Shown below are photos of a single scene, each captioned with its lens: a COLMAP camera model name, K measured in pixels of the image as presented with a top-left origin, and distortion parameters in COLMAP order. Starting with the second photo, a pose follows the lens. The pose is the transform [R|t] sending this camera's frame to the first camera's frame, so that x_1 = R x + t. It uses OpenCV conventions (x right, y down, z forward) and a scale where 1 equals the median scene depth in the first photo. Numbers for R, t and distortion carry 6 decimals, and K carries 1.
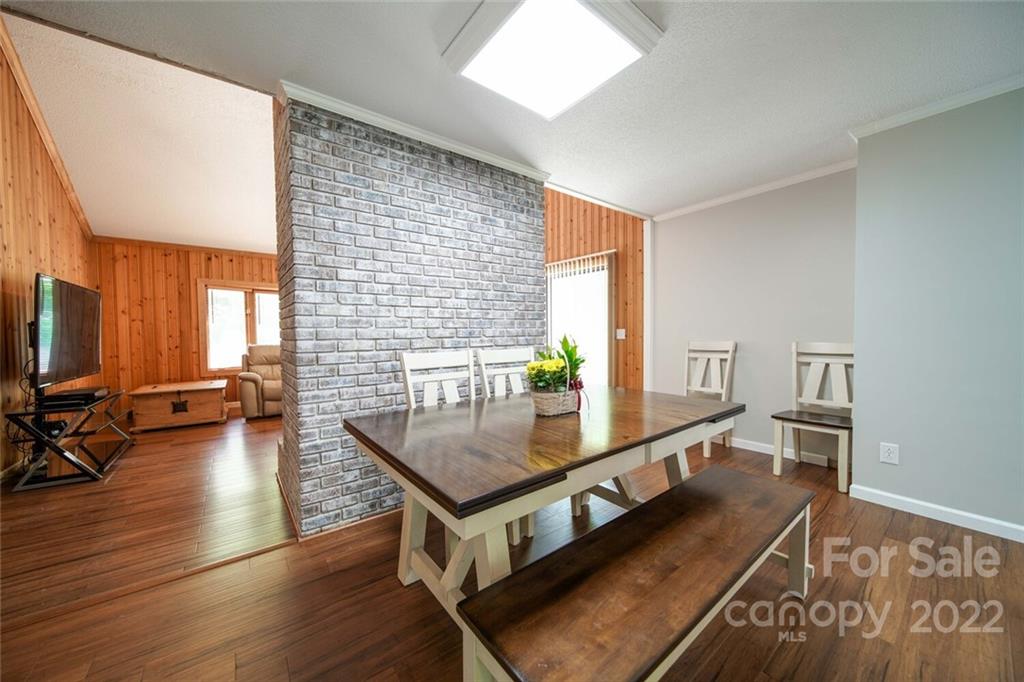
lens RADIAL K [[359.4, 0, 505.0], [0, 359.4, 340.8], [0, 0, 1]] dist [0.000666, -0.000537]
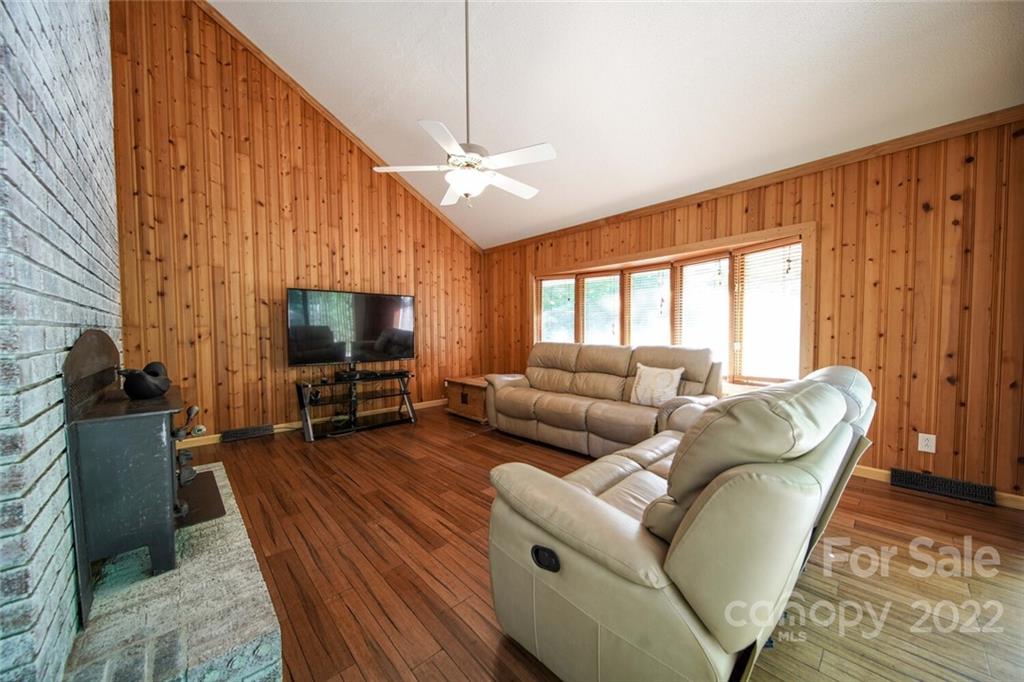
lens RADIAL K [[359.4, 0, 509.0], [0, 359.4, 346.0], [0, 0, 1]] dist [0.000666, -0.000537]
pose [[0.088374, 0.050653, -0.994799, 0.228527], [-0.014870, 0.998662, 0.049528, -0.037149], [0.995976, 0.010416, 0.089009, 1.672613]]
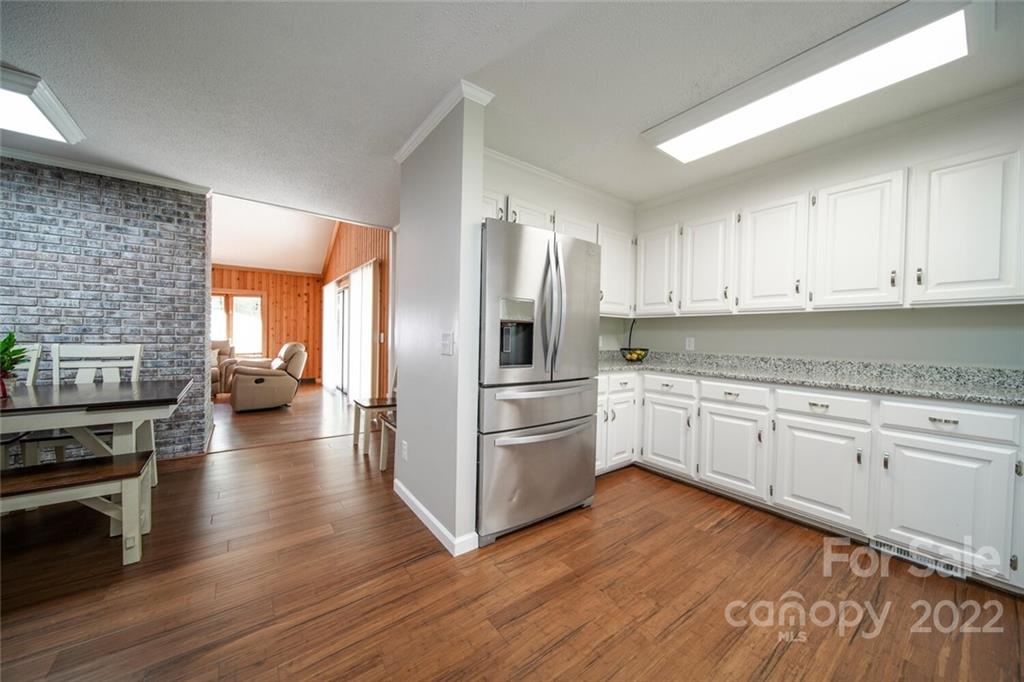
lens RADIAL K [[359.4, 0, 507.9], [0, 359.4, 343.6], [0, 0, 1]] dist [0.000666, -0.000537]
pose [[0.999202, 0.032980, -0.022552, 1.172517], [-0.033014, 0.999454, -0.001122, -0.020140], [0.022503, 0.001866, 0.999745, -0.076115]]
